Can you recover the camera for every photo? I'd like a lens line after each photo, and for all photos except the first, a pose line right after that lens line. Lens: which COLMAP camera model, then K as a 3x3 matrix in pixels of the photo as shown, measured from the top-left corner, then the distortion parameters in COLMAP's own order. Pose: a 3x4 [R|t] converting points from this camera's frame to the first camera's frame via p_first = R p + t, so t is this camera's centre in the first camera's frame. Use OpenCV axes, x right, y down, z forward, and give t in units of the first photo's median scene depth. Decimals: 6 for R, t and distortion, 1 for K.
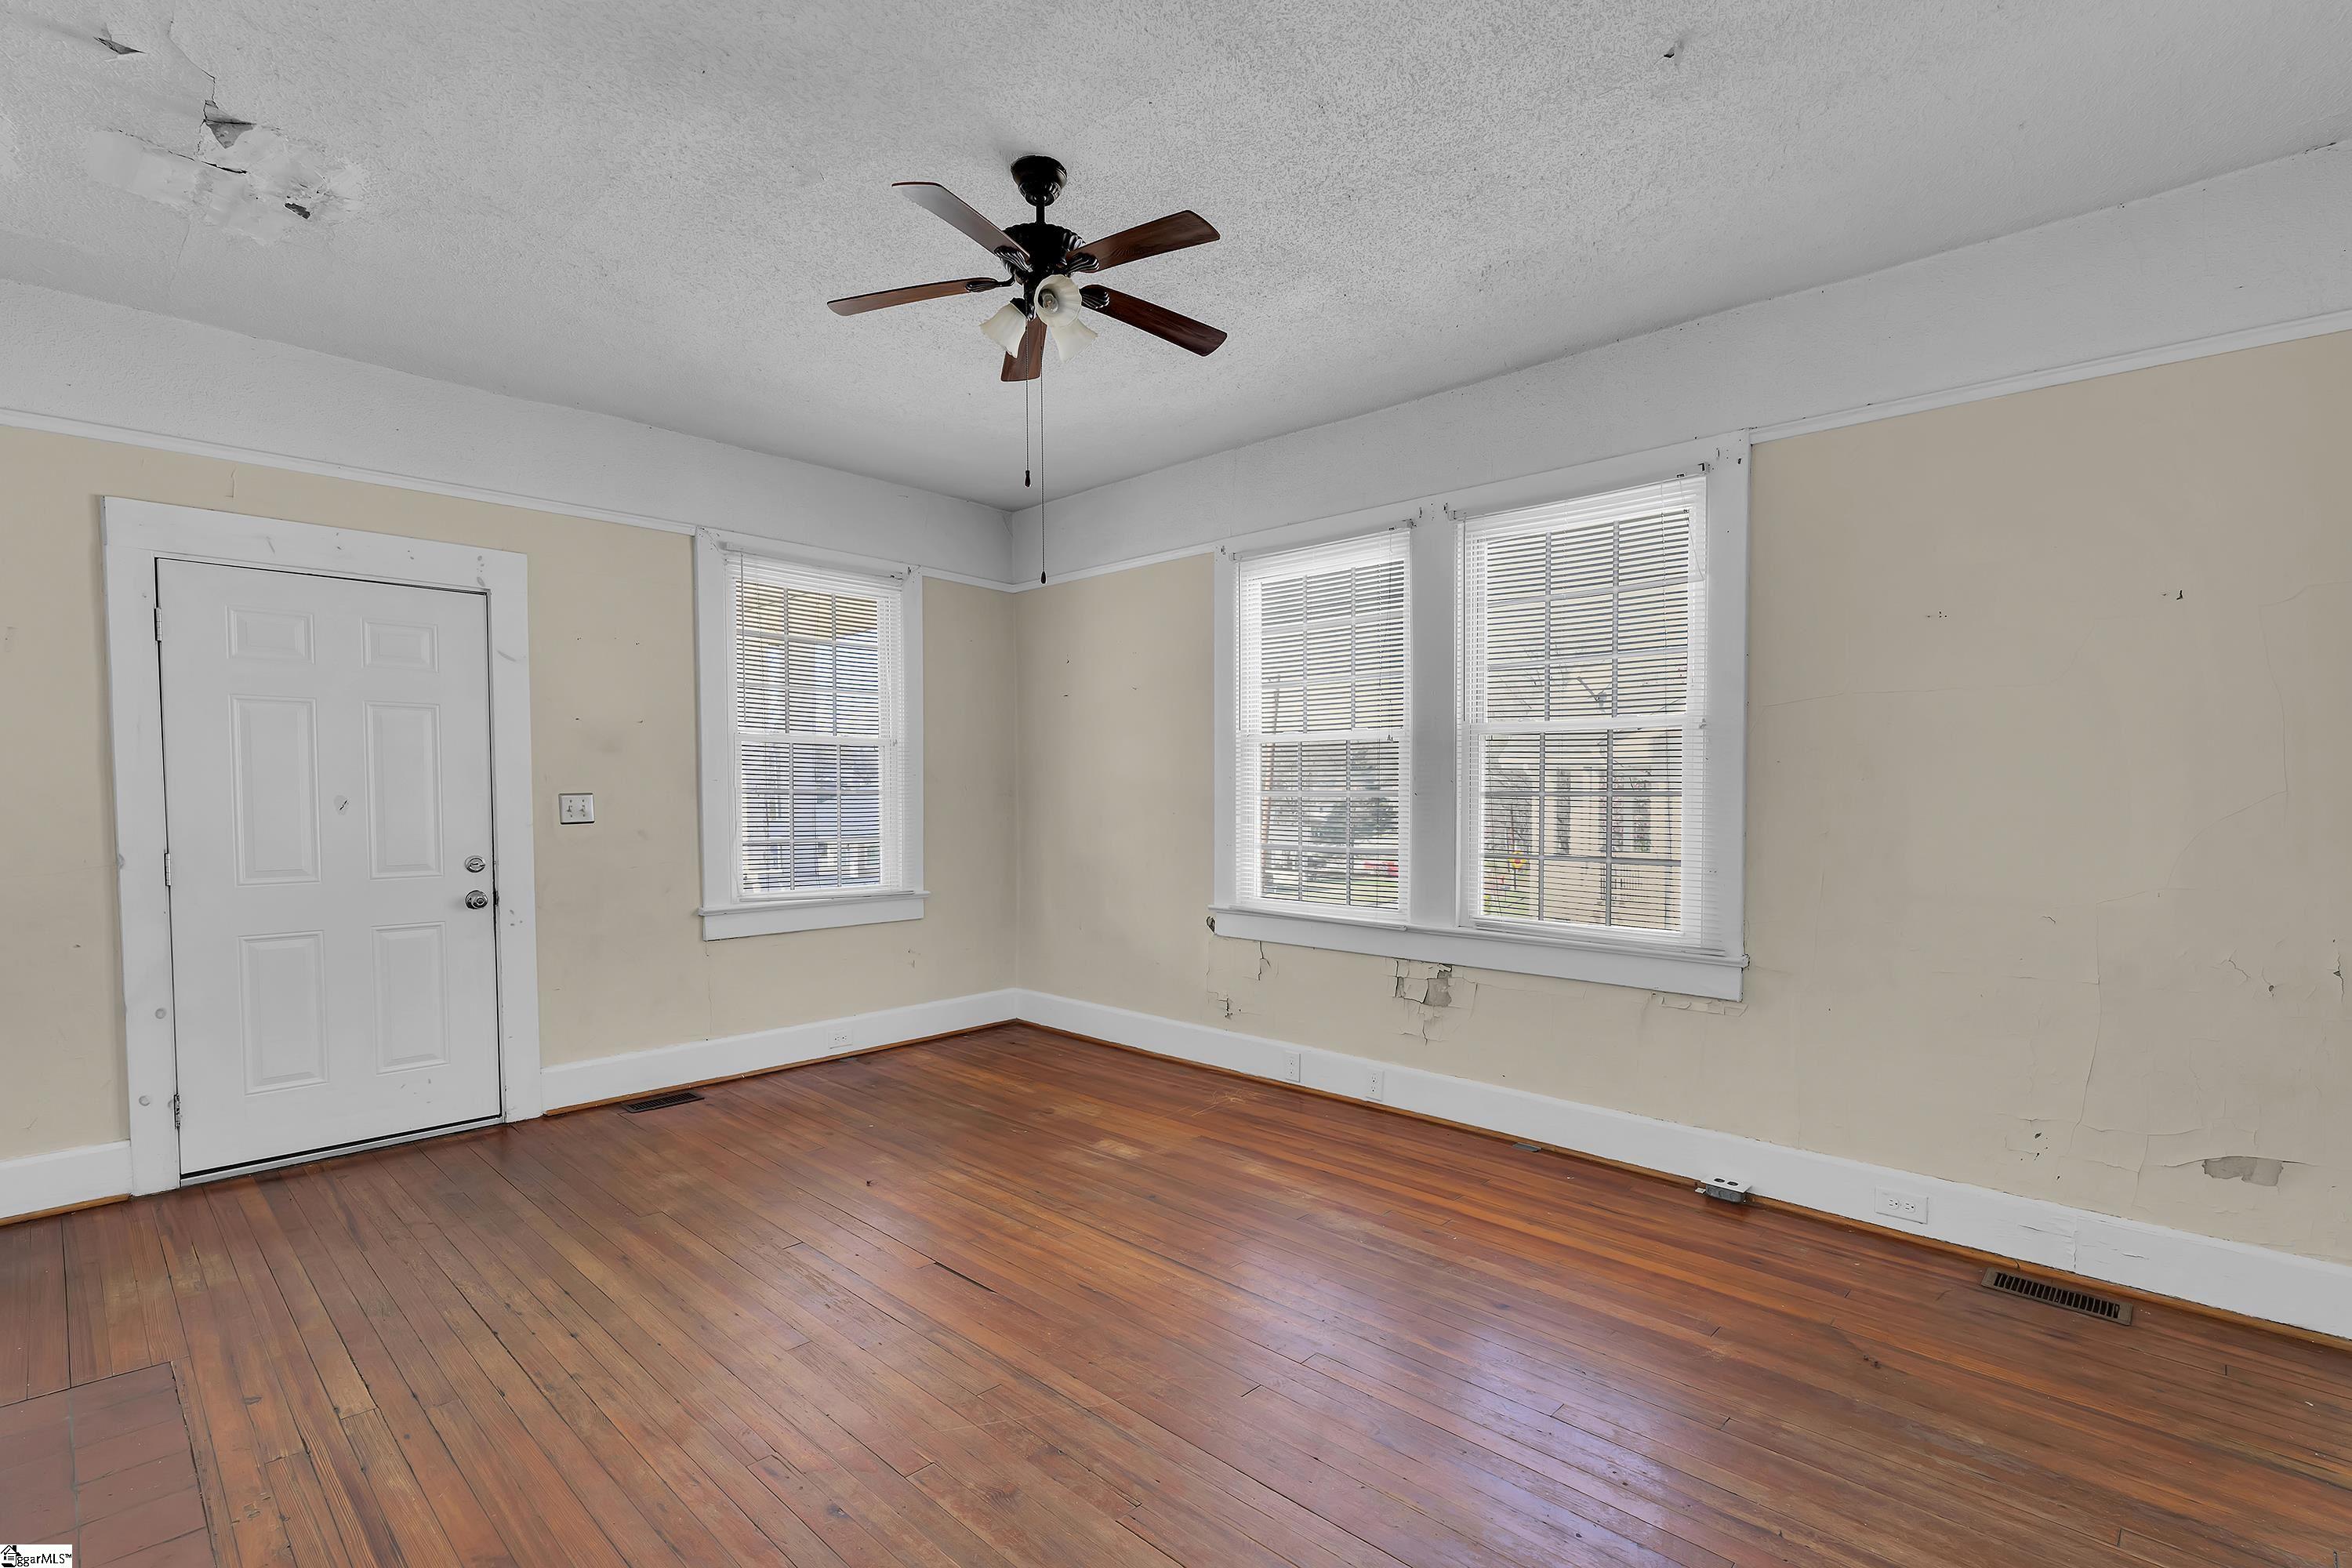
lens RADIAL K [[988.3, 0, 1173.6], [0, 988.3, 835.9], [0, 0, 1]] dist [0.000357, -0.000040]
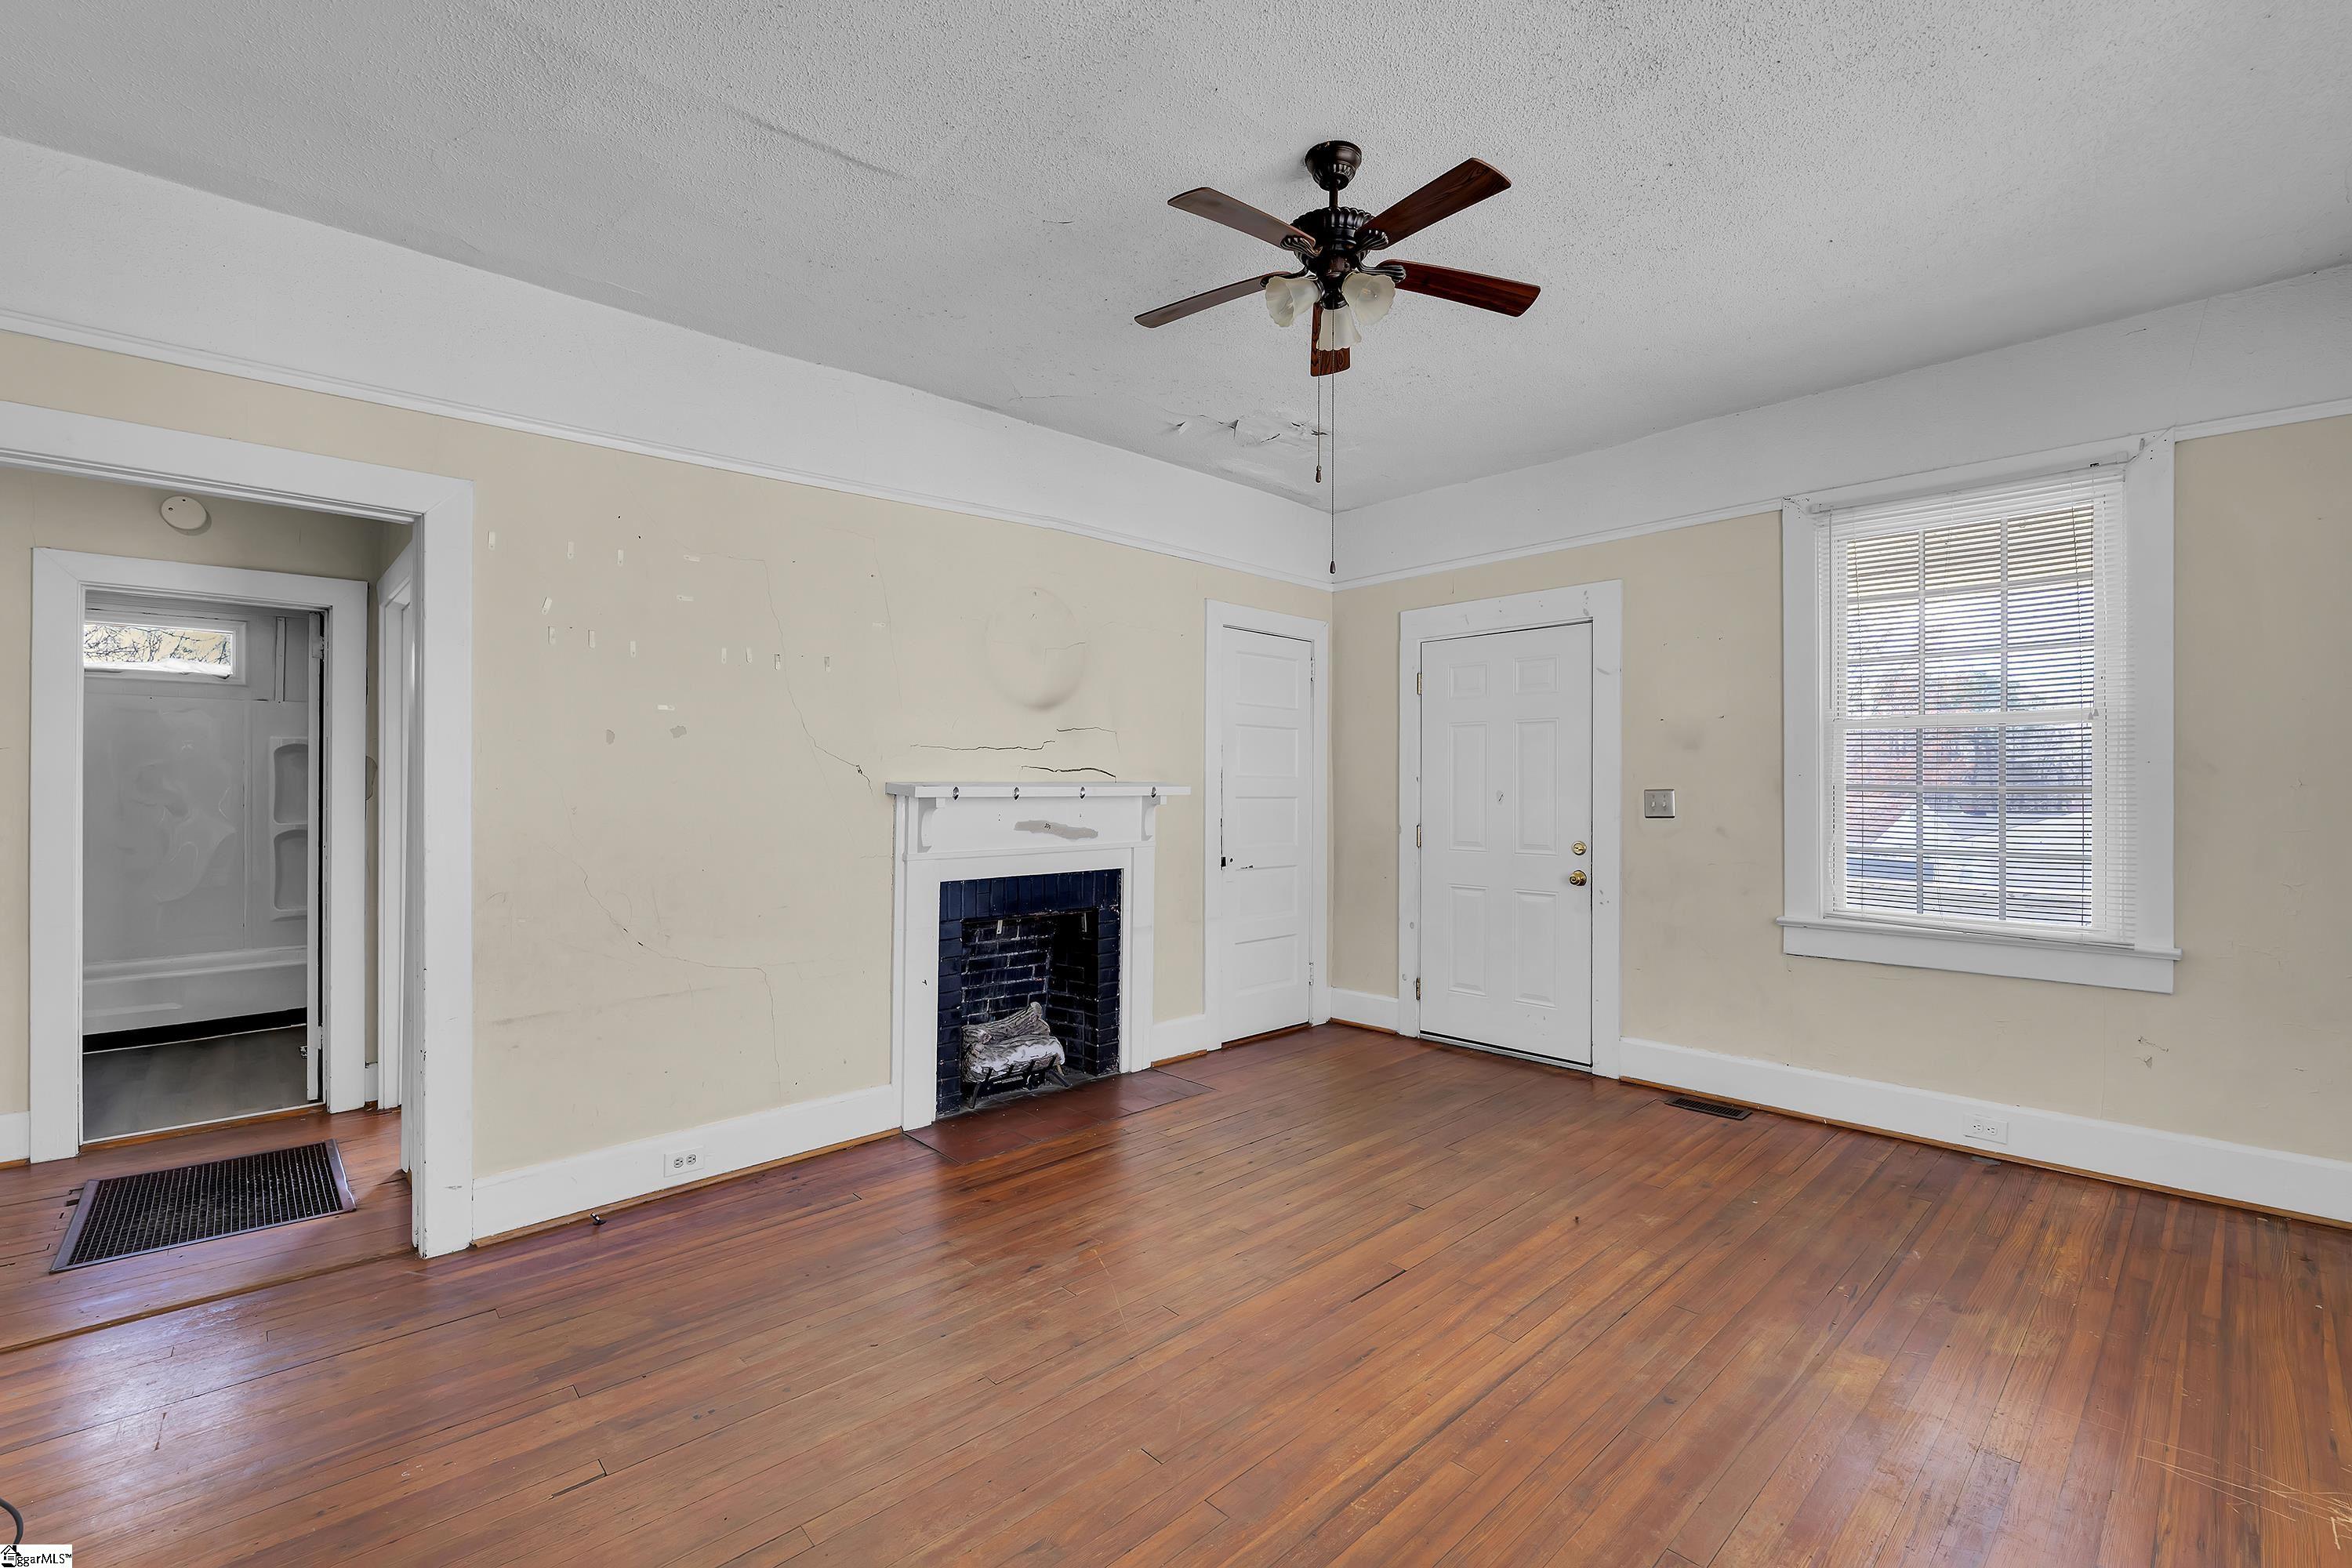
lens RADIAL K [[1005.5, 0, 1176.4], [0, 1005.5, 792.4], [0, 0, 1]] dist [-0.000758, -0.000056]
pose [[-0.004964, 0.007139, -0.999962, 0.504429], [-0.043917, 0.999008, 0.007350, -0.025916], [0.999023, 0.043951, -0.004645, 0.506249]]
